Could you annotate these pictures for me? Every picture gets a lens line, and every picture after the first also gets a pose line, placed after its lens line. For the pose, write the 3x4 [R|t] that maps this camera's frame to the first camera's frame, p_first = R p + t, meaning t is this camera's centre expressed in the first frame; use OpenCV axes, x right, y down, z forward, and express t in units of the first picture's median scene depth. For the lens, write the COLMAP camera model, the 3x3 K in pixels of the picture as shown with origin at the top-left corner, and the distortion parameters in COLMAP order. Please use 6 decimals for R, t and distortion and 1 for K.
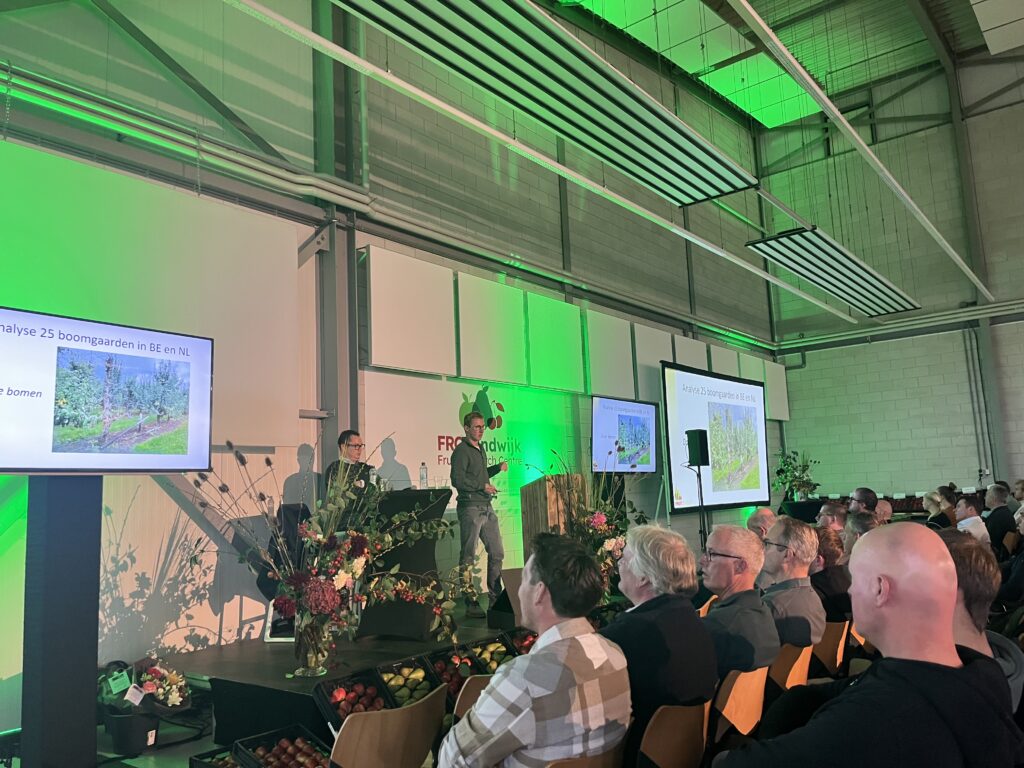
lens RADIAL K [[778.8, 0, 511.9], [0, 778.8, 383.0], [0, 0, 1]] dist [-0.003110, -0.000674]
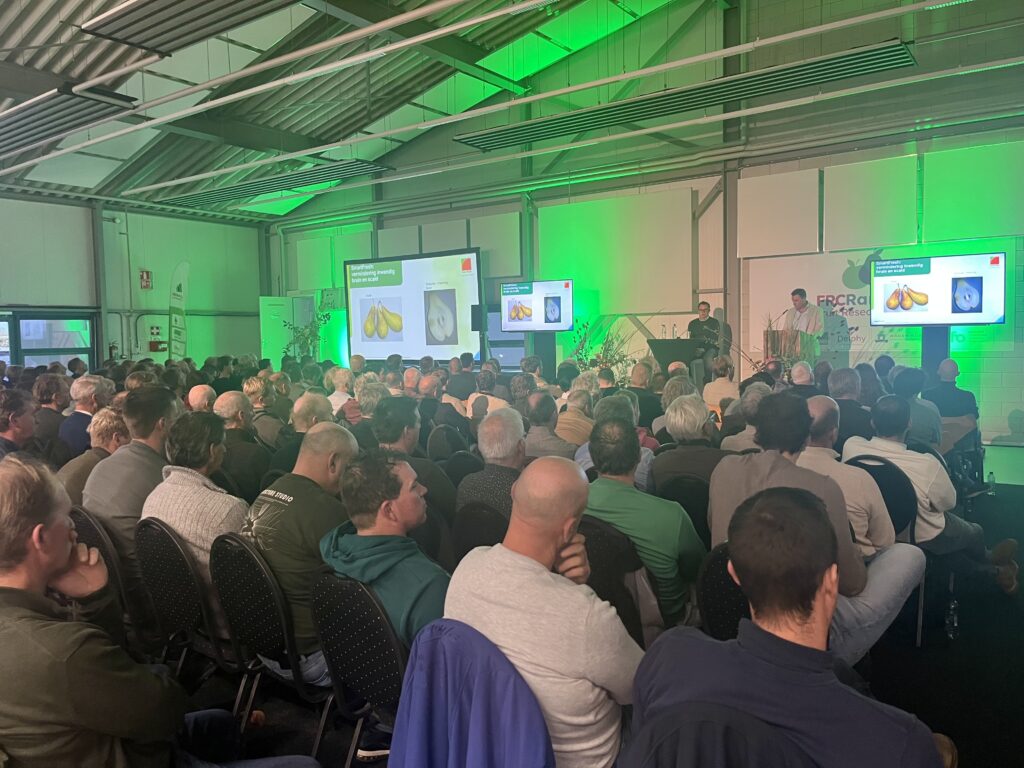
lens RADIAL K [[778.8, 0, 512.1], [0, 778.8, 385.4], [0, 0, 1]] dist [-0.003110, -0.000674]
pose [[0.046468, 0.095810, -0.994314, 1.237655], [0.159140, 0.981967, 0.102058, -0.002865], [0.986162, -0.162978, 0.030383, 0.392532]]
